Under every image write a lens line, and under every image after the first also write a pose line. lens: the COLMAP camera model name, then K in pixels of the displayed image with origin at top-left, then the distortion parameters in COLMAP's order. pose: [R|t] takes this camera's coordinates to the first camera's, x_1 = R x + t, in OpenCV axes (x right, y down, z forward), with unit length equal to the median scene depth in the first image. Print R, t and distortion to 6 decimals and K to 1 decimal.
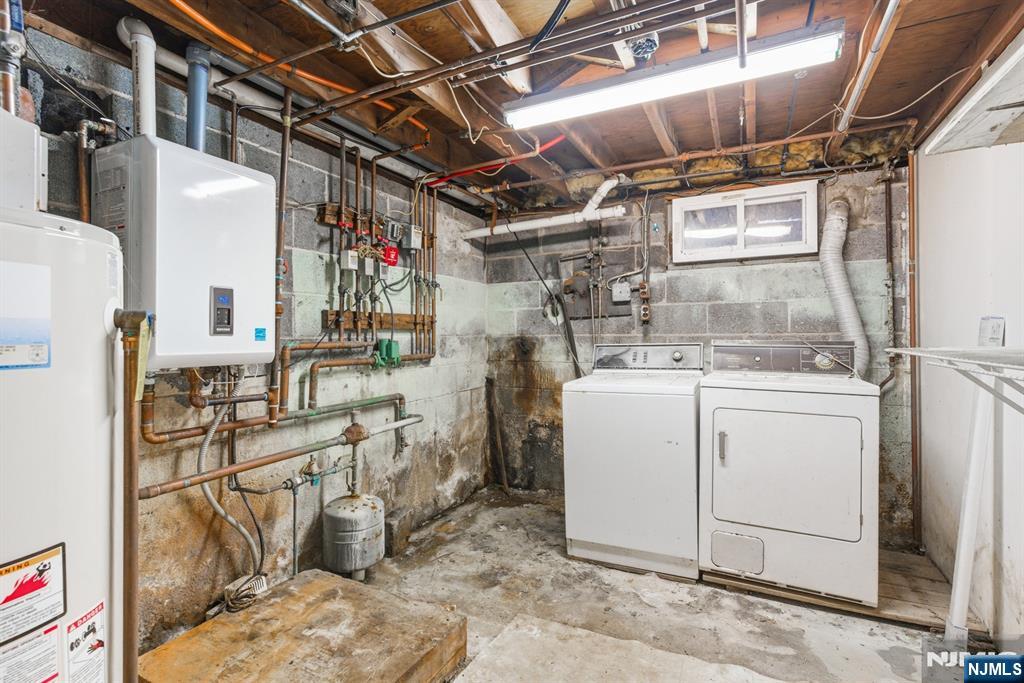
lens RADIAL K [[498.8, 0, 503.1], [0, 498.8, 339.8], [0, 0, 1]] dist [-0.000505, -0.000827]
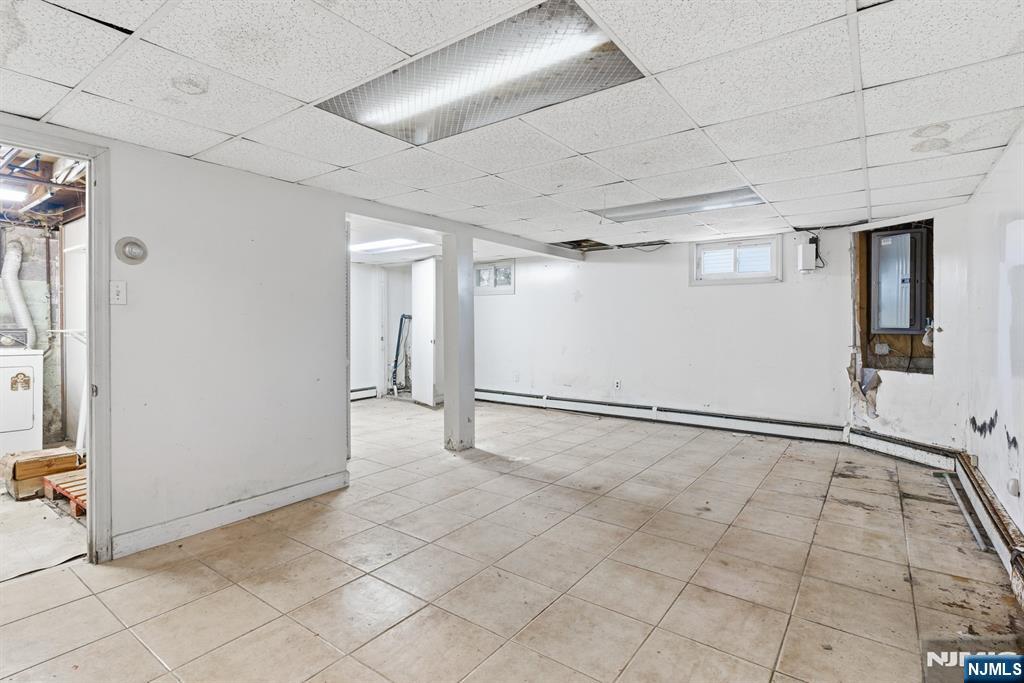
lens RADIAL K [[498.8, 0, 503.1], [0, 498.8, 339.8], [0, 0, 1]] dist [-0.000505, -0.000827]
pose [[0.169003, -0.007630, 0.985586, -0.681649], [-0.008066, 0.999926, 0.009124, 0.011833], [-0.985583, -0.009491, 0.168929, -0.872371]]
